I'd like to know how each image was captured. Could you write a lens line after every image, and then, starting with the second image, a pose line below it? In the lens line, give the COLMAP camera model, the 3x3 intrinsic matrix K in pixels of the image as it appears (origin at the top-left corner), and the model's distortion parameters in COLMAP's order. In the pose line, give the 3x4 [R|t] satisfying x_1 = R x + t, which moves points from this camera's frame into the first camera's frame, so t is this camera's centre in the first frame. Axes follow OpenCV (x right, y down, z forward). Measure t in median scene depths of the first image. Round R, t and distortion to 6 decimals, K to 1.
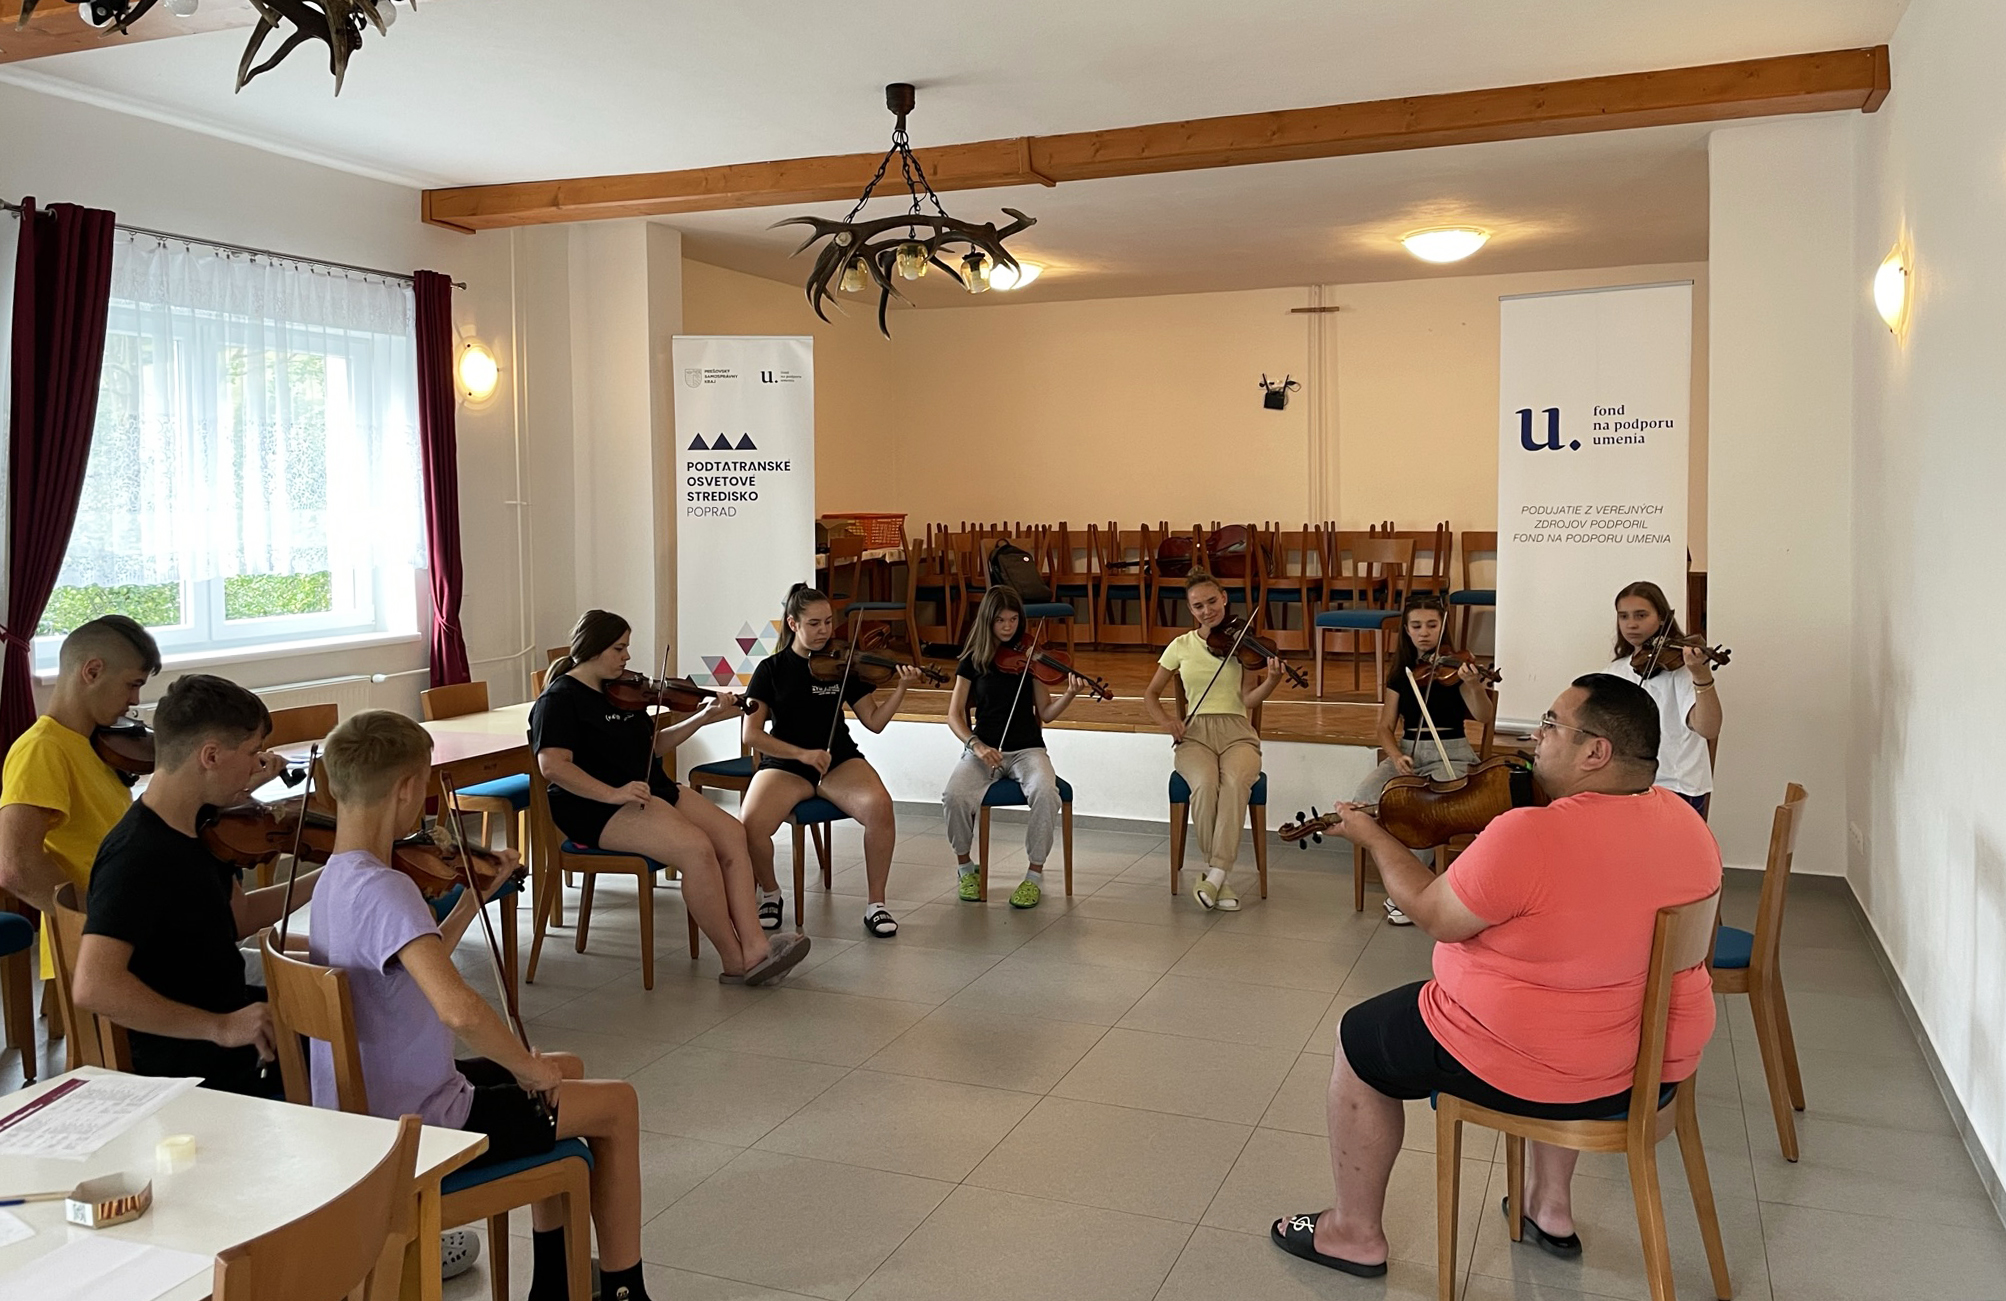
lens RADIAL K [[1553.9, 0, 1002.8], [0, 1553.9, 543.0], [0, 0, 1]] dist [0.034315, -0.006832]
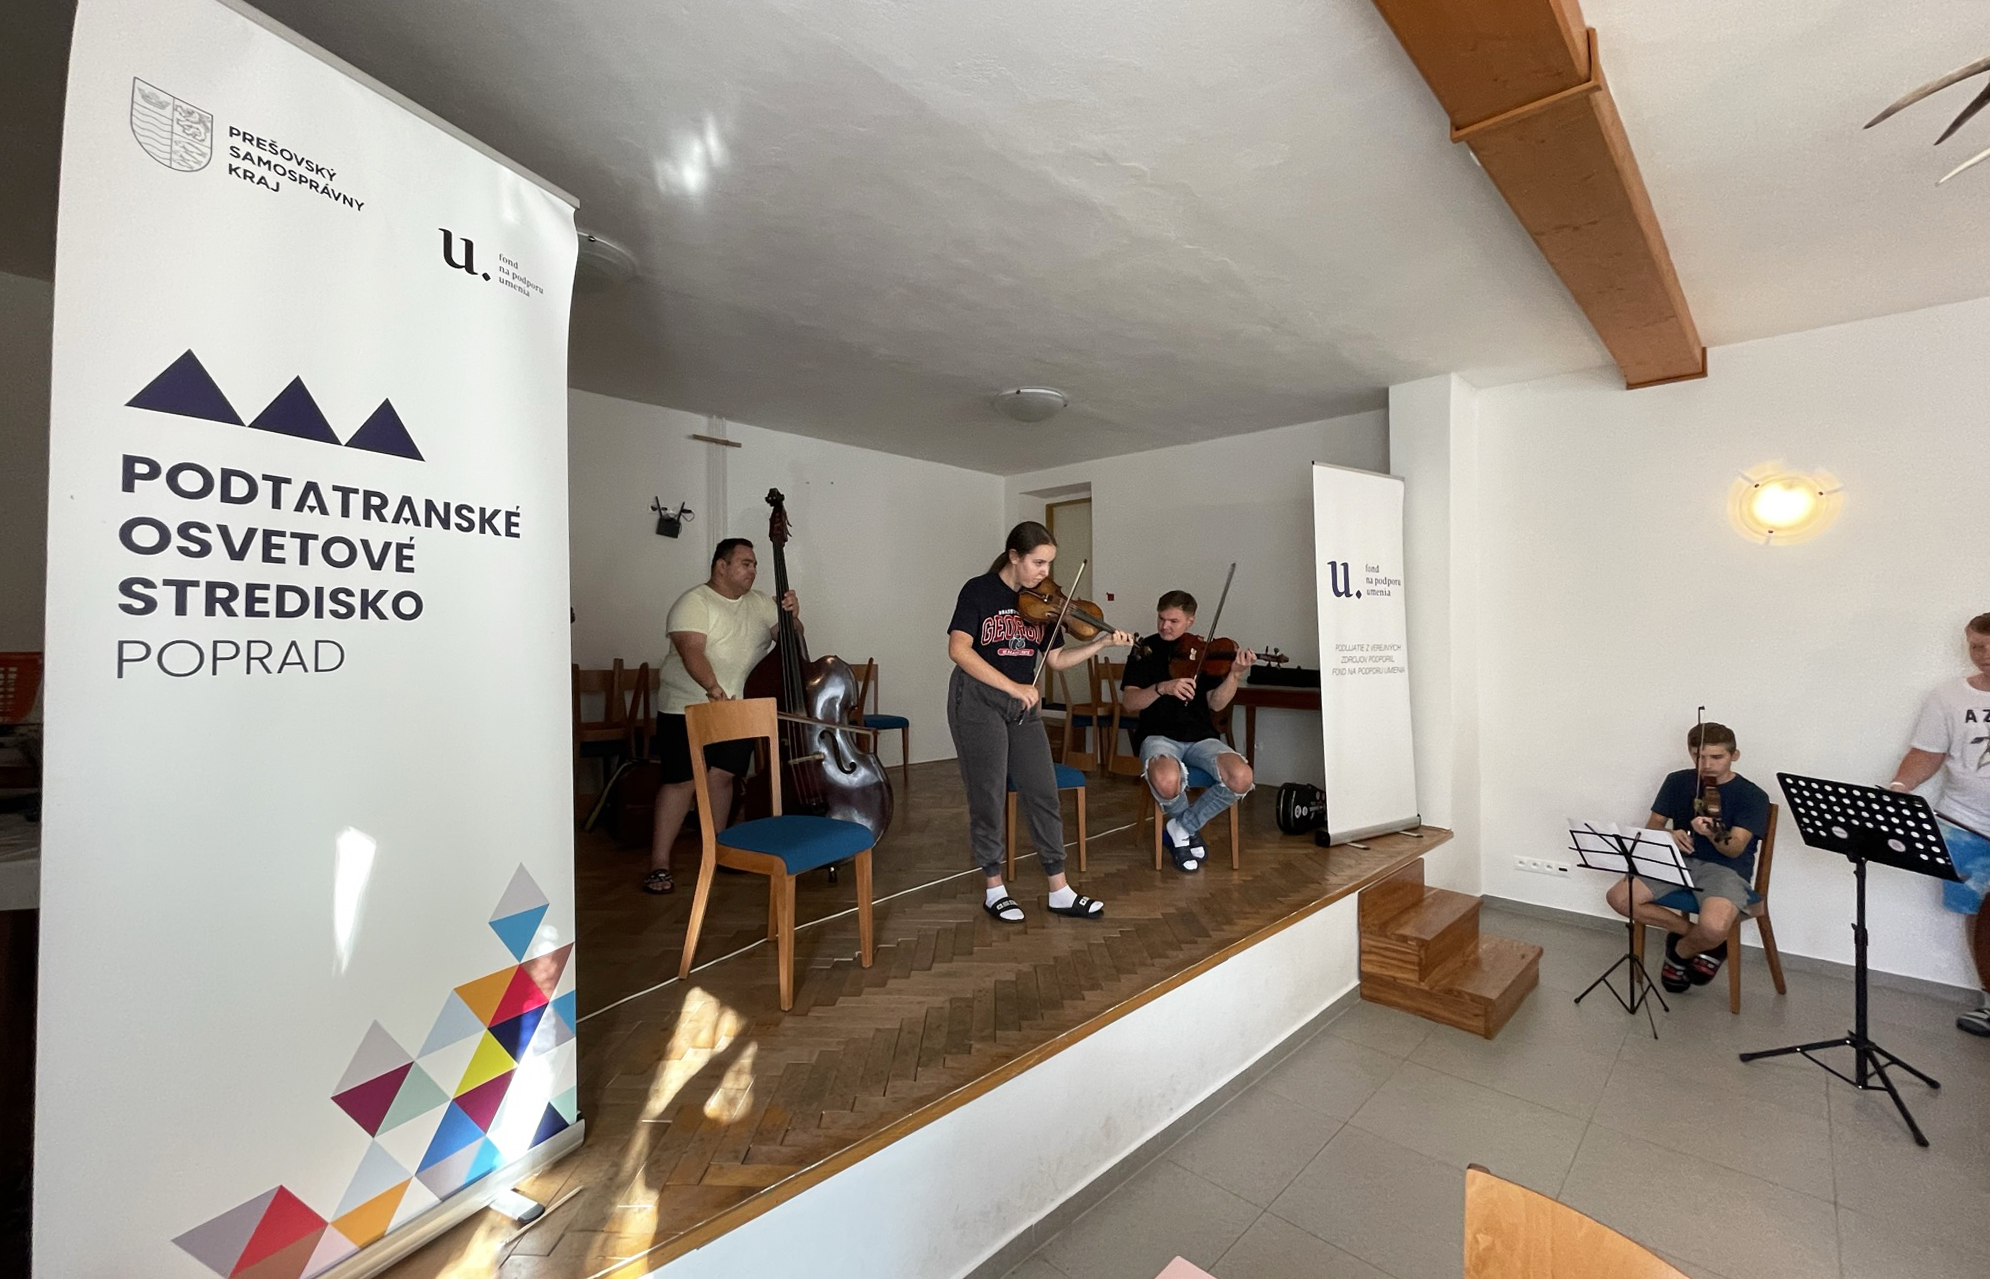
lens RADIAL K [[823.8, 0, 1000.1], [0, 823.8, 618.5], [0, 0, 1]] dist [-0.006580, -0.000018]
pose [[0.371536, 0.029809, 0.927940, -0.269923], [0.016563, 0.999113, -0.038727, -0.019273], [-0.928271, 0.029758, 0.370712, 0.829648]]
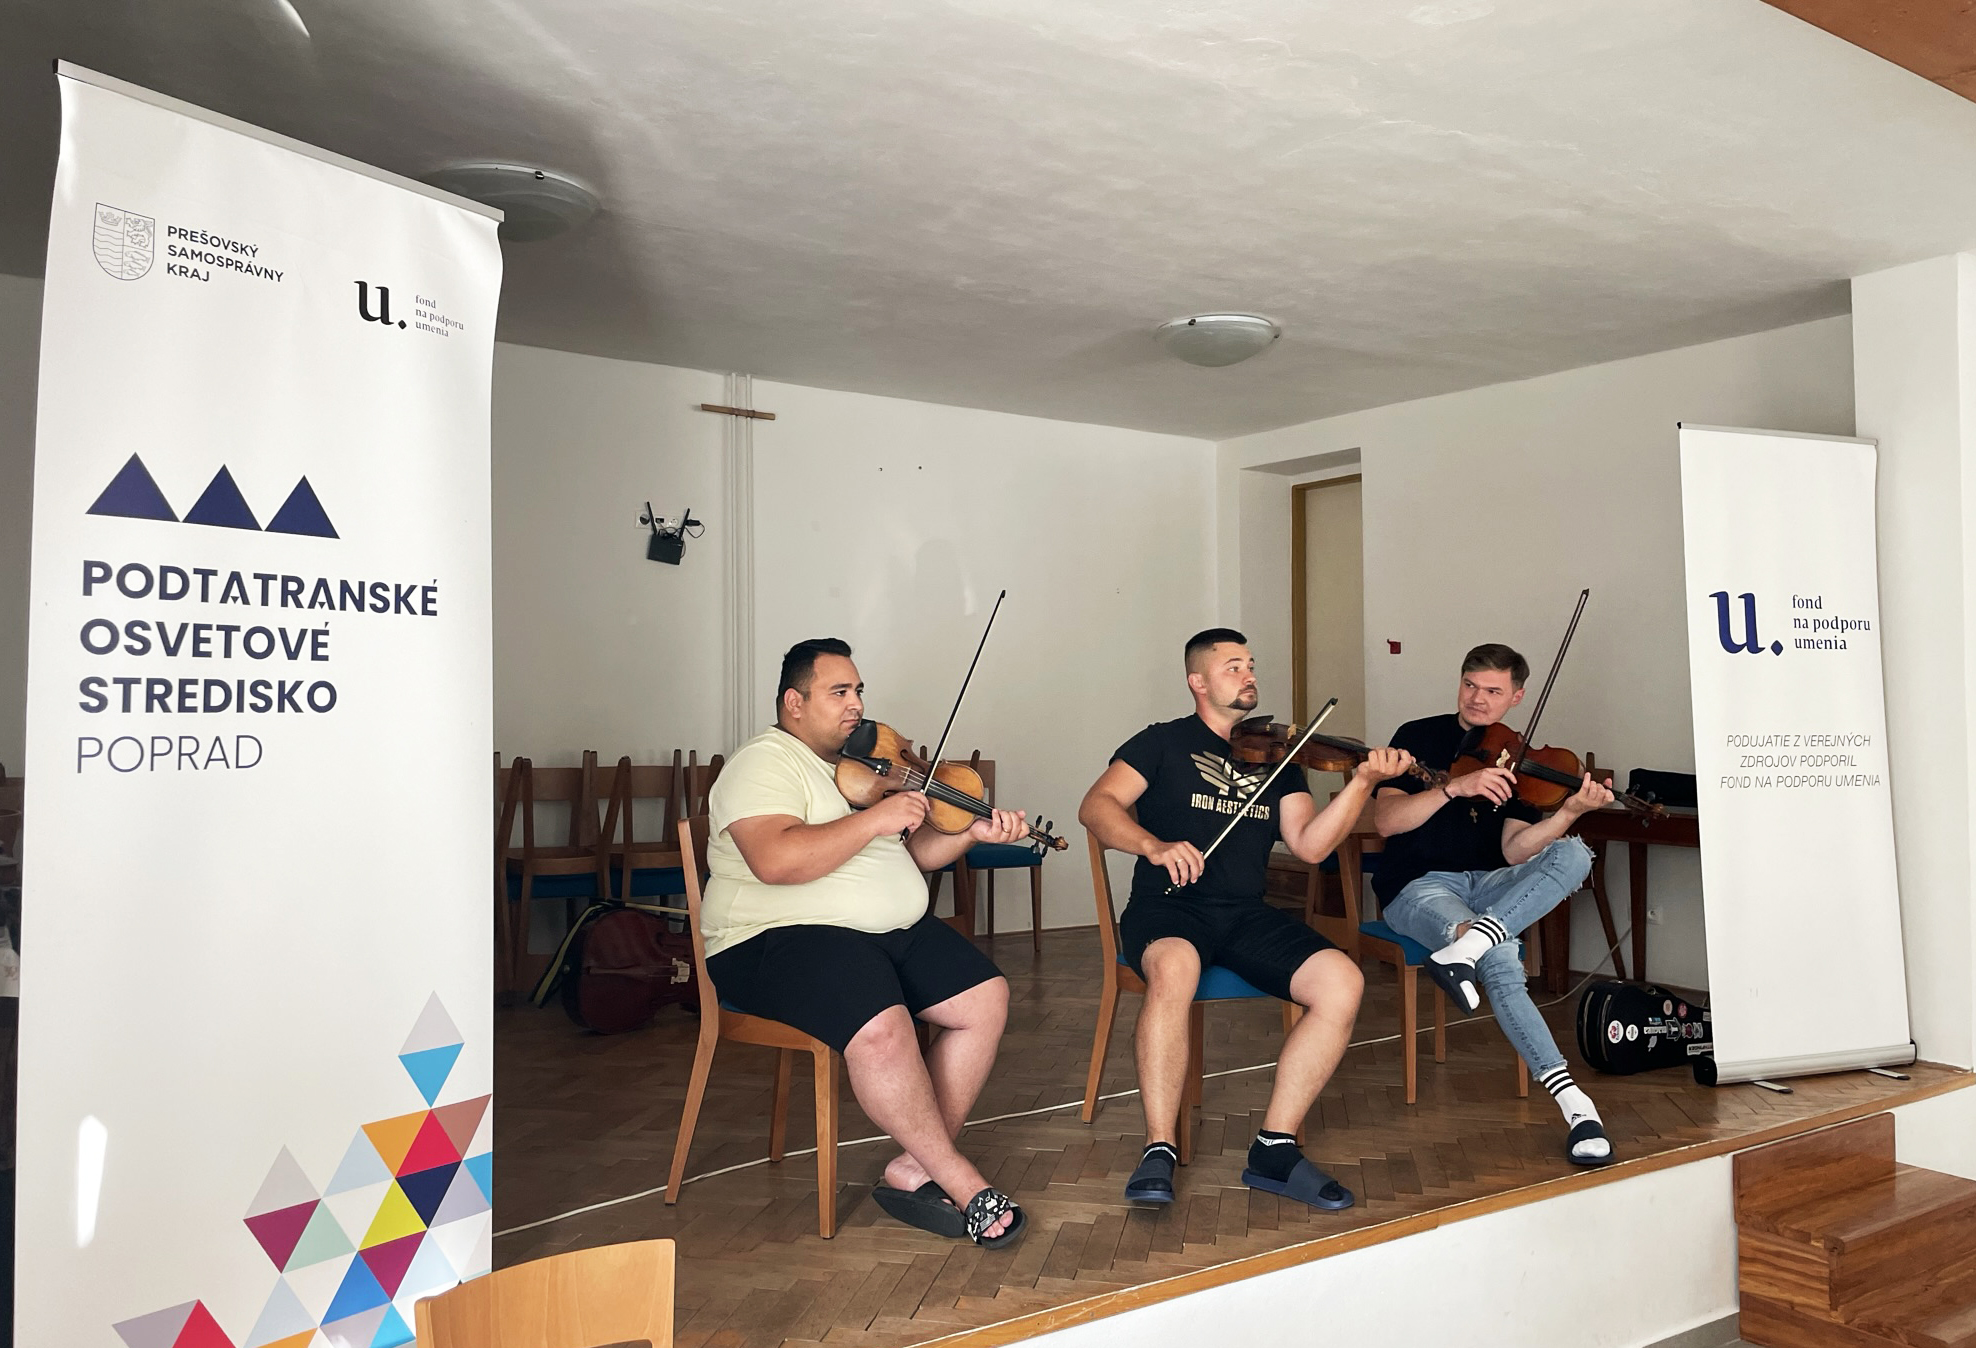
lens RADIAL K [[1539.0, 0, 984.7], [0, 1539.0, 629.5], [0, 0, 1]] dist [0.068814, -0.101368]
pose [[0.553682, 0.052405, 0.831078, -0.333437], [0.011507, 0.997441, -0.070561, -0.020928], [-0.832649, 0.048632, 0.551662, 0.738987]]
